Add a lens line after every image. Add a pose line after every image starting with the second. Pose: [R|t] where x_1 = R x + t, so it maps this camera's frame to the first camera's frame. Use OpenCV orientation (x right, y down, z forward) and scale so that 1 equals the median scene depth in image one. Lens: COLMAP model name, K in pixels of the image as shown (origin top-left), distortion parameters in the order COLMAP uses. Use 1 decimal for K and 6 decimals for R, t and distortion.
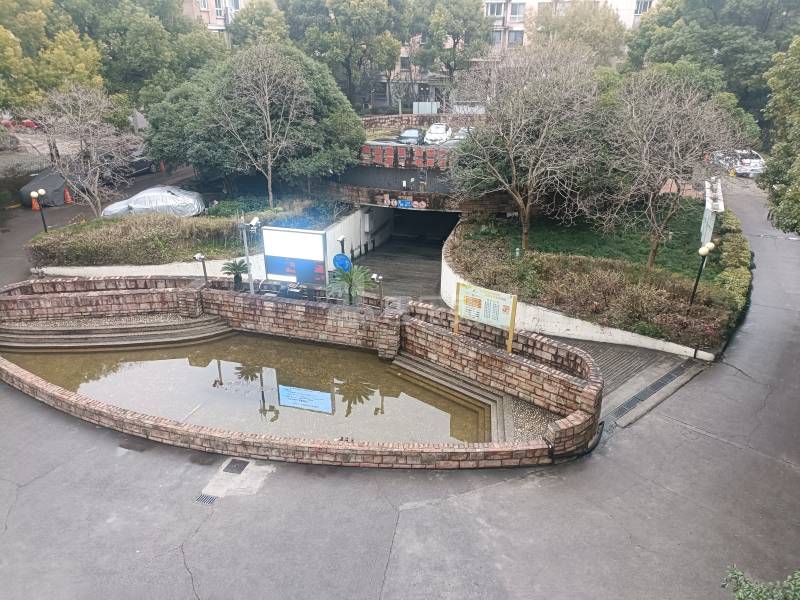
lens RADIAL K [[590.3, 0, 398.0], [0, 590.3, 303.9], [0, 0, 1]] dist [0.065148, -0.059619]
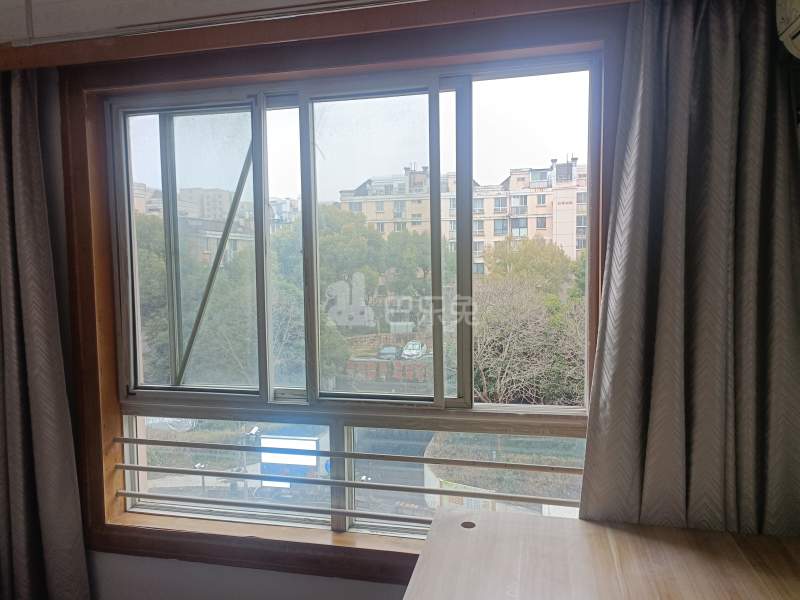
lens RADIAL K [[590.3, 0, 398.0], [0, 590.3, 303.9], [0, 0, 1]] dist [0.065148, -0.059619]
pose [[0.998975, -0.019195, 0.040996, -0.008932], [0.032311, 0.936637, -0.348809, 0.020695], [-0.031703, 0.349776, 0.936297, -0.077218]]
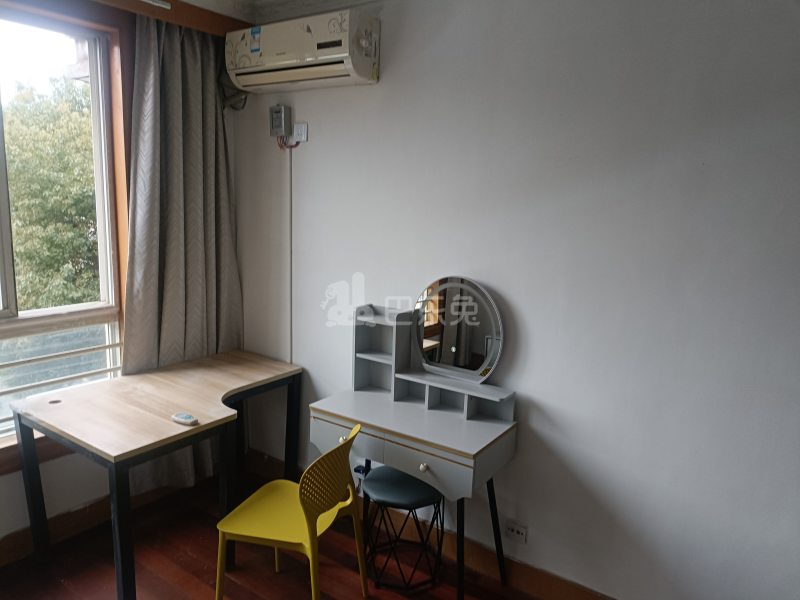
lens RADIAL K [[590.3, 0, 398.0], [0, 590.3, 303.9], [0, 0, 1]] dist [0.065148, -0.059619]
pose [[0.331143, -0.157606, 0.930325, -0.532141], [0.357267, 0.933489, 0.030976, 0.040564], [-0.873330, 0.322117, 0.365425, -0.142951]]
